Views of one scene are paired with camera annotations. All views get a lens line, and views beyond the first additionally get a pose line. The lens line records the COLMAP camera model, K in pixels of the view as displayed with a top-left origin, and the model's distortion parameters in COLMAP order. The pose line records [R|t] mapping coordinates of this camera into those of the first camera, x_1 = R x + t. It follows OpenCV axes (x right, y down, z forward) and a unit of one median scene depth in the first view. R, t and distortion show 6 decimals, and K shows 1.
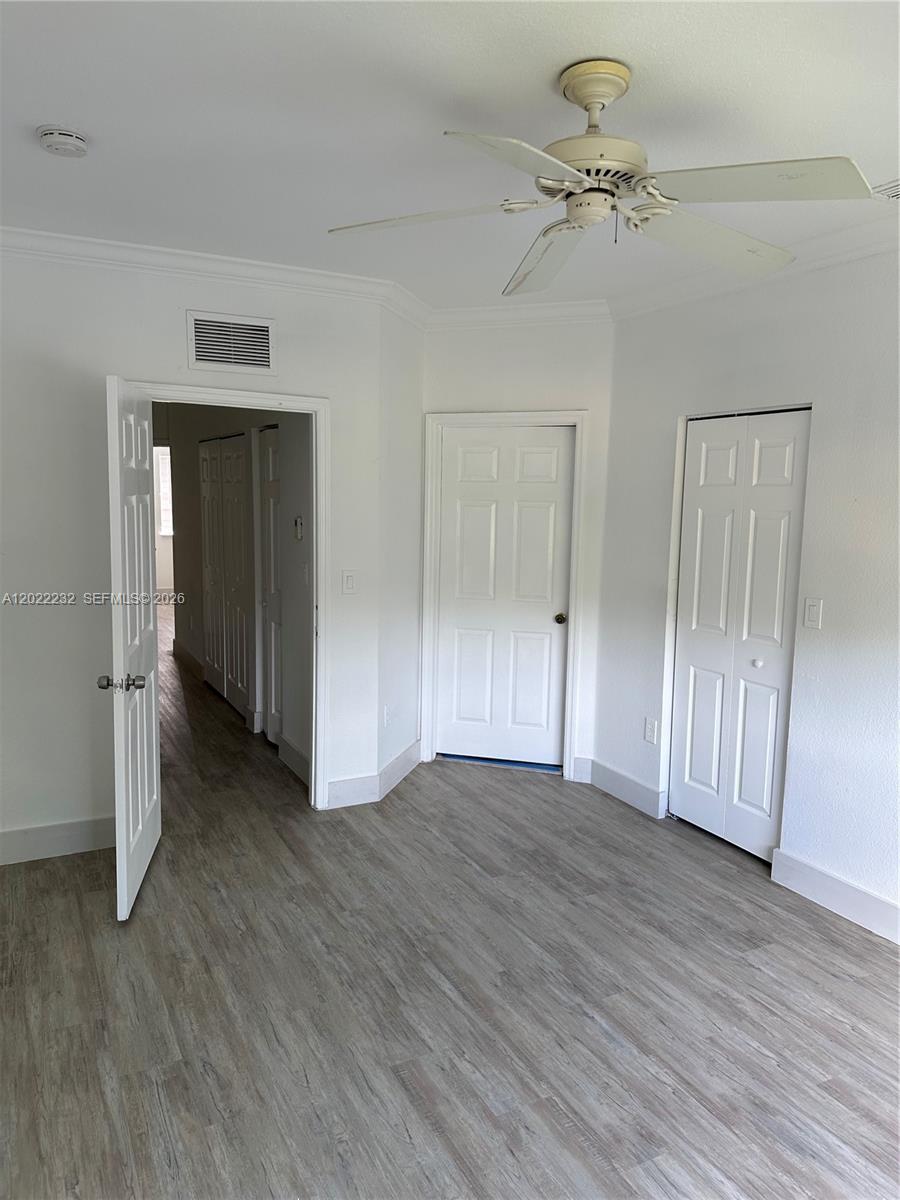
lens RADIAL K [[871.5, 0, 440.0], [0, 871.5, 599.9], [0, 0, 1]] dist [0.046892, -0.042887]
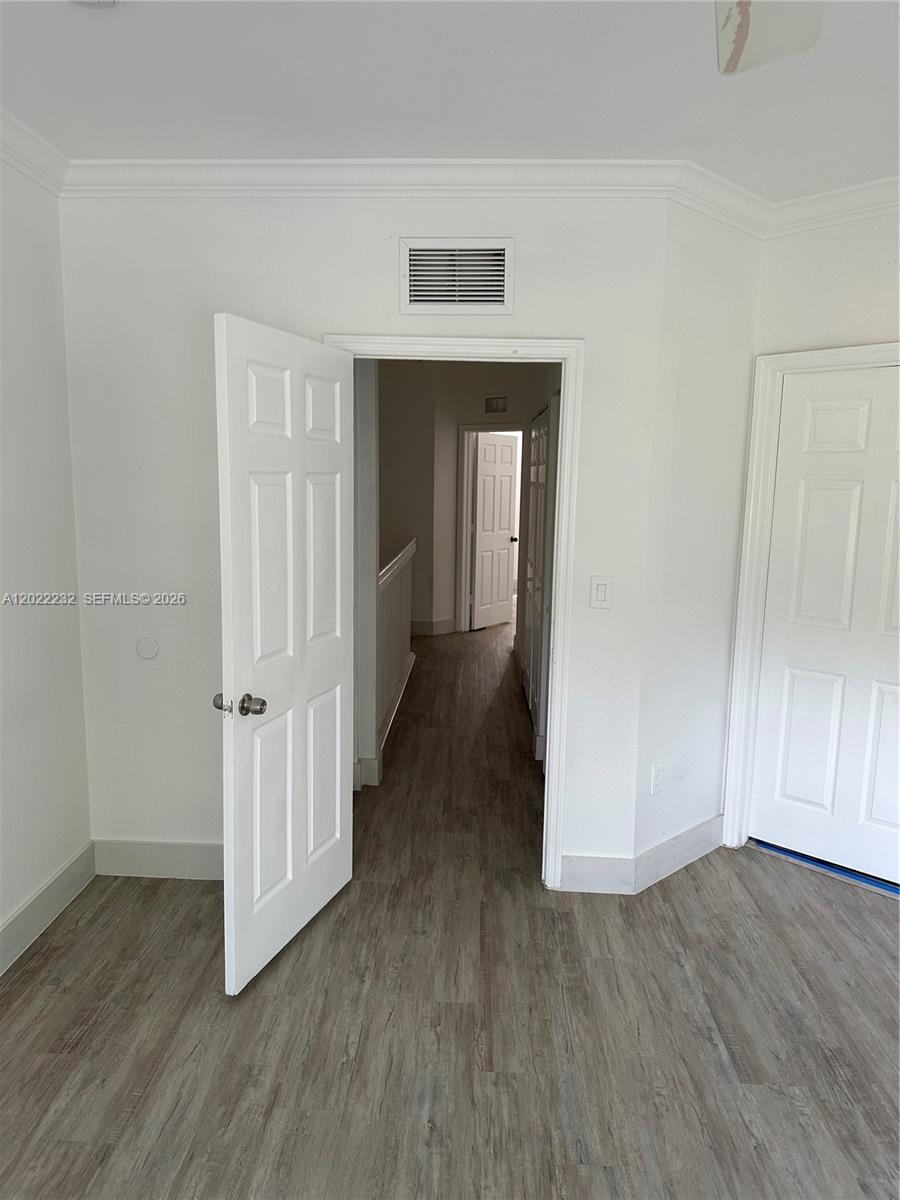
lens RADIAL K [[871.5, 0, 441.1], [0, 871.5, 592.6], [0, 0, 1]] dist [0.046892, -0.042887]
pose [[0.865879, 0.072112, -0.495028, 0.151405], [-0.064737, 0.997387, 0.032059, -0.037739], [0.496047, 0.004288, 0.868285, 0.320538]]
